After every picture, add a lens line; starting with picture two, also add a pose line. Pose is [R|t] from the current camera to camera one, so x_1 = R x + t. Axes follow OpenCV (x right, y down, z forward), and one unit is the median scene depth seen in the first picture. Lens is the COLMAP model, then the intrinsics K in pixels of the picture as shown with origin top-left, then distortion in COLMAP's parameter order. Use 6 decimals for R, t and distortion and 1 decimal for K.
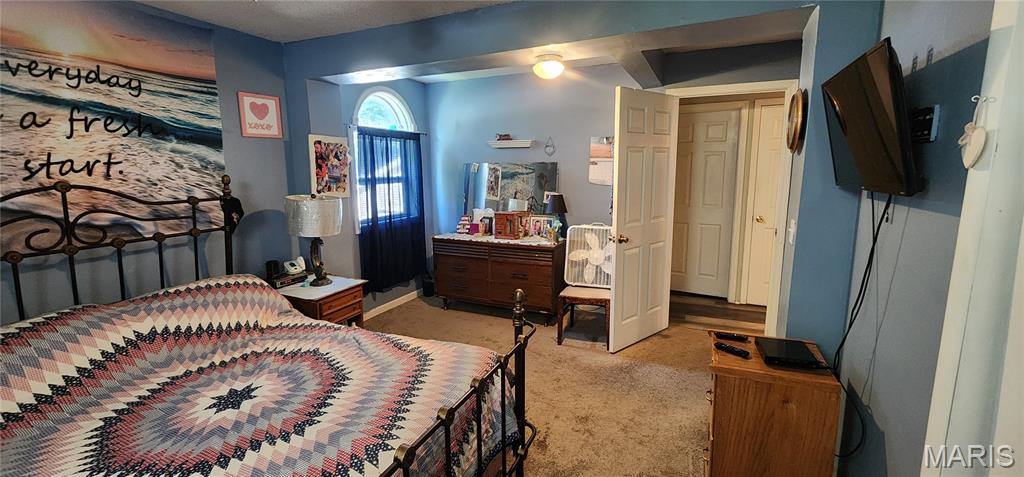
lens RADIAL K [[417.8, 0, 509.1], [0, 417.8, 225.9], [0, 0, 1]] dist [0.000712, 0.000198]
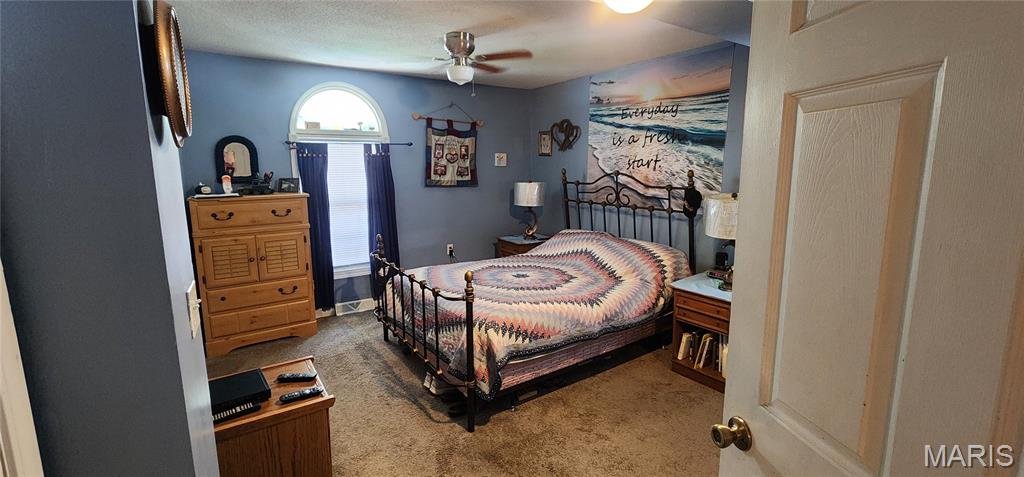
lens RADIAL K [[417.8, 0, 509.1], [0, 417.8, 225.9], [0, 0, 1]] dist [0.000712, 0.000198]
pose [[-0.518687, 0.136711, -0.843963, 0.732056], [-0.114508, 0.967131, 0.227037, -0.196368], [0.847261, 0.214401, -0.485984, 1.278606]]
